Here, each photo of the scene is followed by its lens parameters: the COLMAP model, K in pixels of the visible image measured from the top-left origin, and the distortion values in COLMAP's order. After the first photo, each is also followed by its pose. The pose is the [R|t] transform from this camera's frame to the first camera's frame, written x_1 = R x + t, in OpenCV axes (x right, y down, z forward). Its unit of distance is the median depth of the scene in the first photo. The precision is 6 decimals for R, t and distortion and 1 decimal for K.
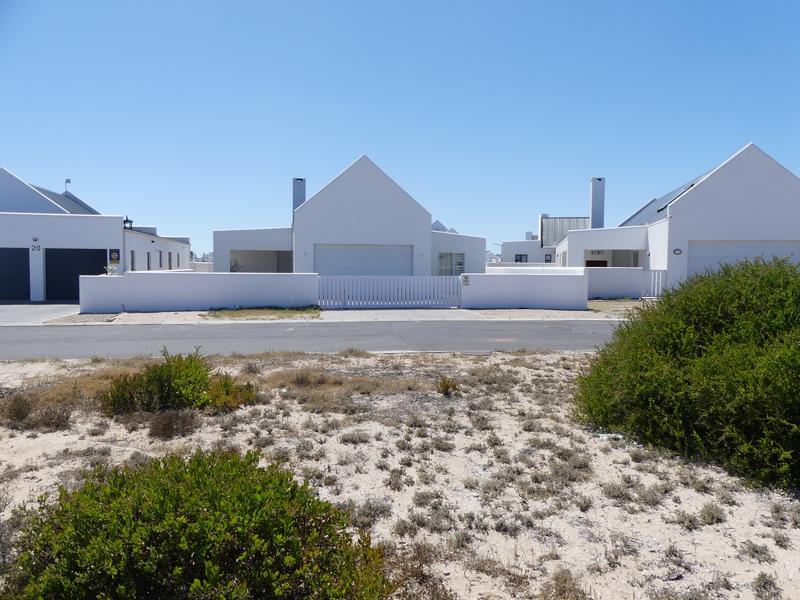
lens RADIAL K [[612.7, 0, 400.0], [0, 612.7, 300.0], [0, 0, 1]] dist [-0.002781, 0.010542]
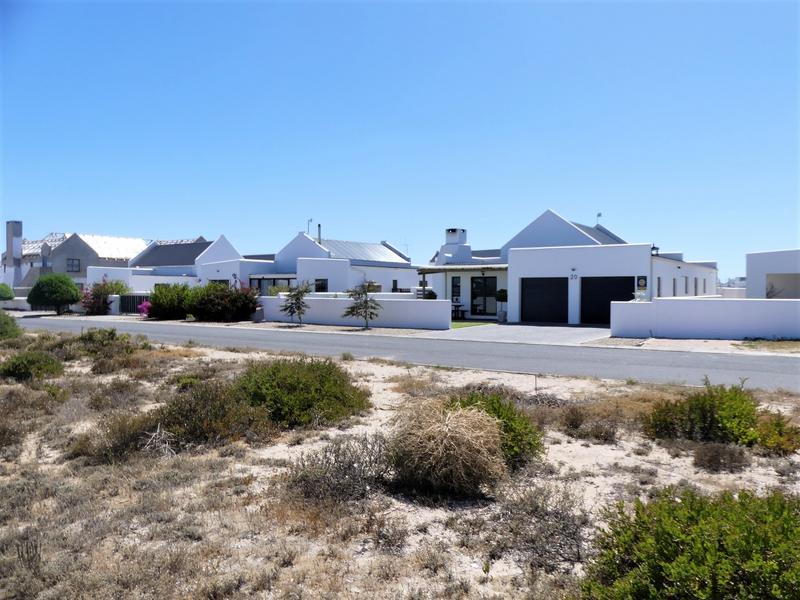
lens RADIAL K [[612.7, 0, 400.0], [0, 612.7, 300.0], [0, 0, 1]] dist [-0.002781, 0.010542]
pose [[0.706956, 0.003017, -0.707251, -0.042703], [-0.032365, 0.999081, -0.028090, -0.000691], [0.706517, 0.042749, 0.706404, -0.037395]]
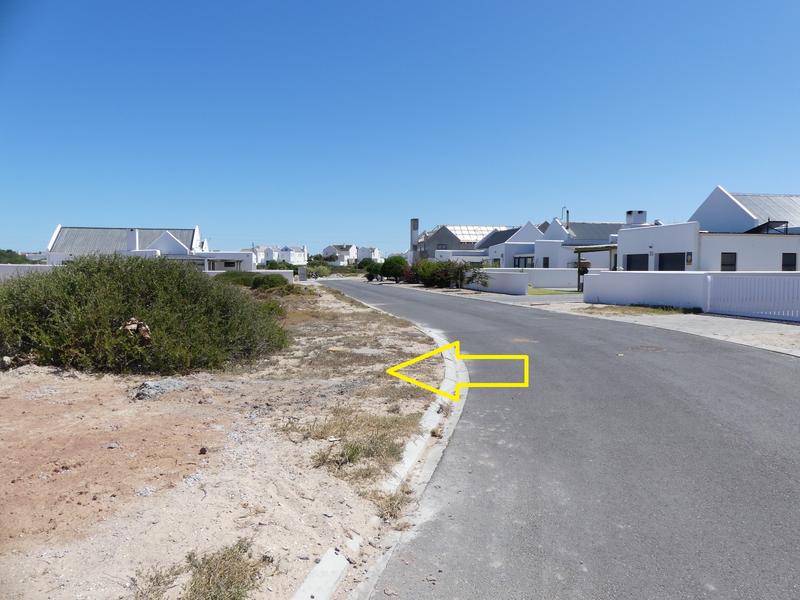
lens RADIAL K [[612.7, 0, 400.0], [0, 612.7, 300.0], [0, 0, 1]] dist [-0.002781, 0.010542]
pose [[0.027638, 0.043615, -0.998666, 1.241708], [-0.053354, 0.997688, 0.042096, -0.027044], [0.998193, 0.052119, 0.029901, 0.835062]]
